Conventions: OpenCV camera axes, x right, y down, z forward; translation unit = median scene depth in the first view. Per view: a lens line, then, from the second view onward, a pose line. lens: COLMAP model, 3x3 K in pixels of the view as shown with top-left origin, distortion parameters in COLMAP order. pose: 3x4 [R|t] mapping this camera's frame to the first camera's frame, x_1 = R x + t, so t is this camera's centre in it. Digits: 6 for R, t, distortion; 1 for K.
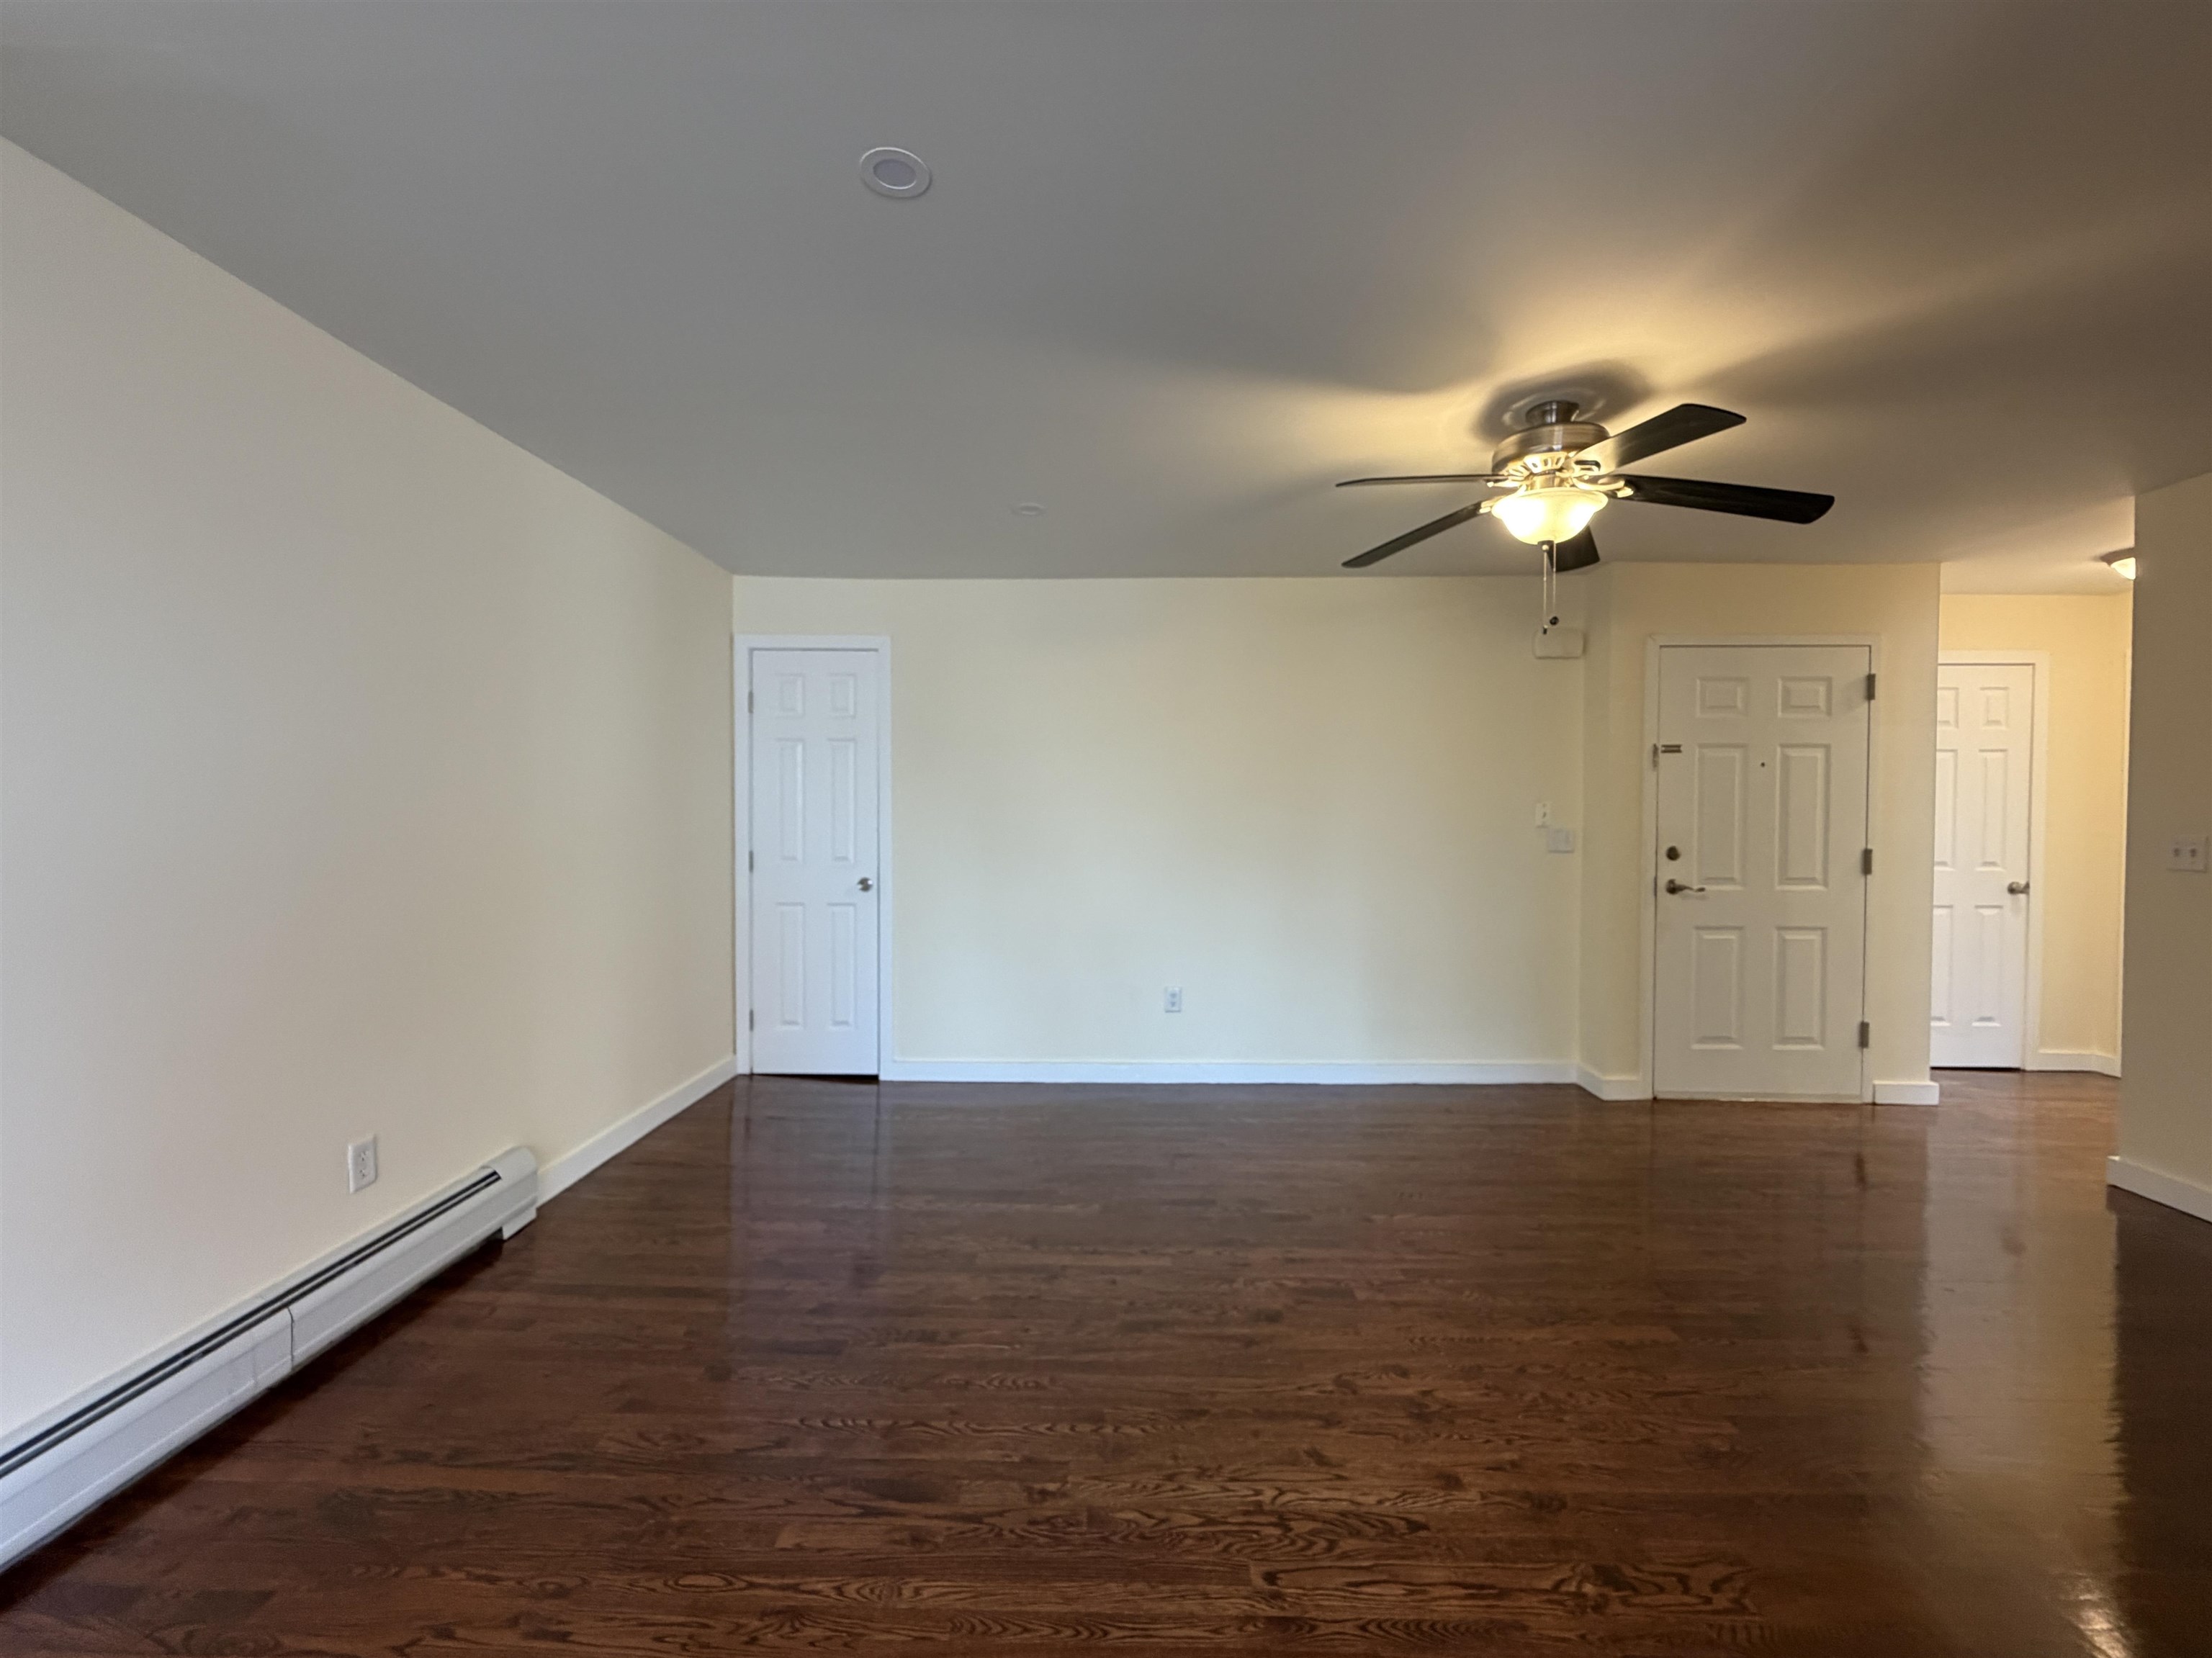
lens RADIAL K [[886.3, 0, 1142.5], [0, 886.3, 836.2], [0, 0, 1]] dist [-0.001619, 0.001026]
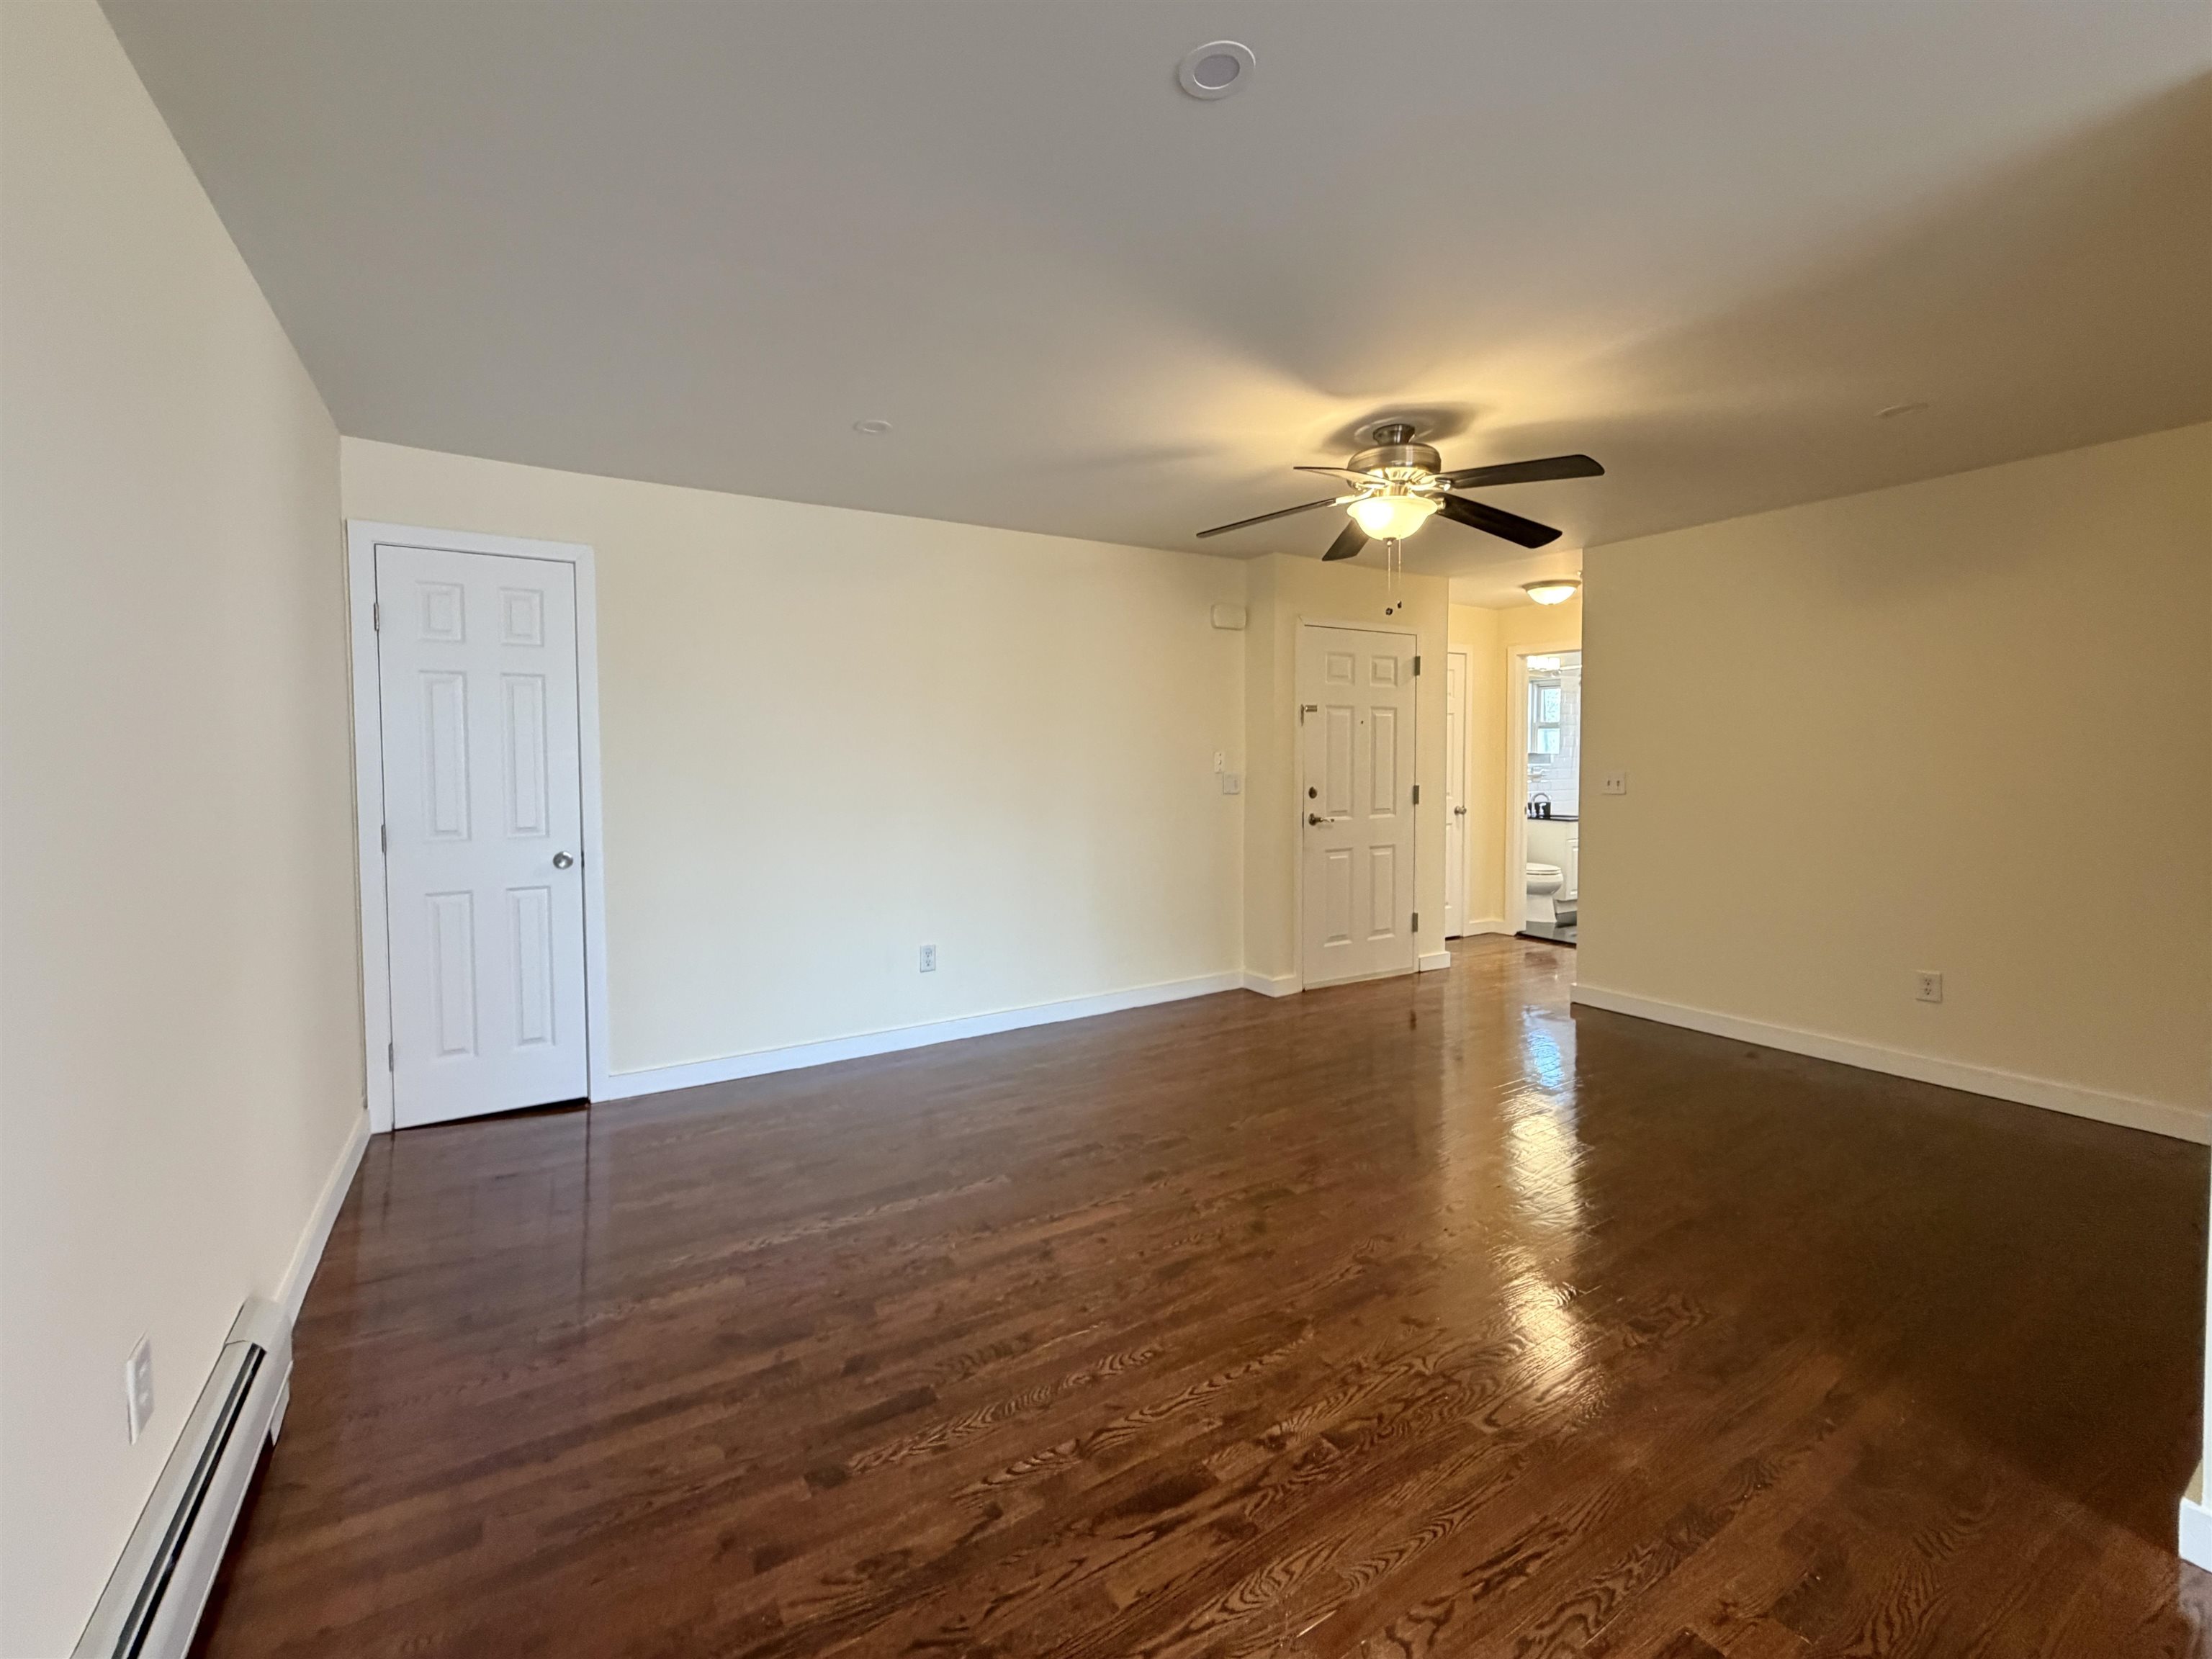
lens RADIAL K [[886.4, 0, 1035.3], [0, 886.4, 796.8], [0, 0, 1]] dist [-0.001619, 0.001026]
pose [[0.866057, -0.029572, 0.499069, -0.459126], [0.023227, 0.999551, 0.018921, -0.009670], [-0.499405, -0.004795, 0.866355, 0.145839]]
